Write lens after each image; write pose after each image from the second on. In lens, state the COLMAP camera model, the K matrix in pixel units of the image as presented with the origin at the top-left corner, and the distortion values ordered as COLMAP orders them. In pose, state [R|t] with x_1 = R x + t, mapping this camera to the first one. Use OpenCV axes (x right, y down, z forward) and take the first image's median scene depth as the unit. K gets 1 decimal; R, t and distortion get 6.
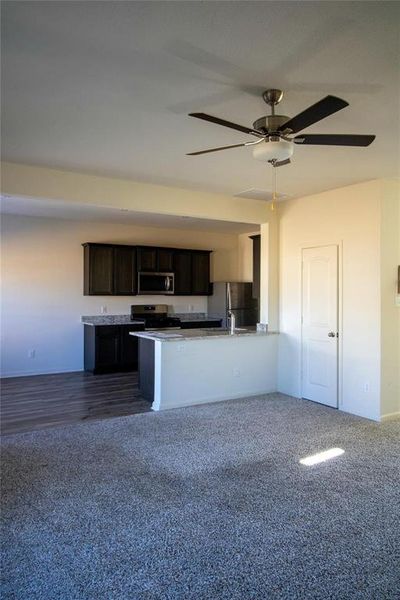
lens RADIAL K [[443.3, 0, 200.0], [0, 443.3, 300.0], [0, 0, 1]] dist [0.003428, 0.001101]
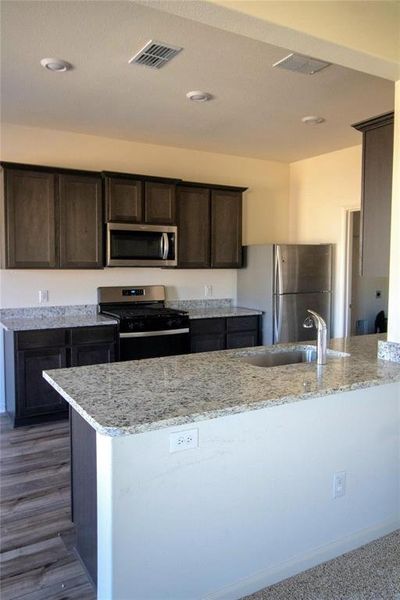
lens RADIAL K [[443.3, 0, 200.0], [0, 443.3, 300.0], [0, 0, 1]] dist [0.003428, 0.001101]
pose [[0.999414, 0.001970, -0.034167, -0.012364], [0.000159, 0.998064, 0.062188, -0.005867], [0.034224, -0.062157, 0.997479, 0.463025]]
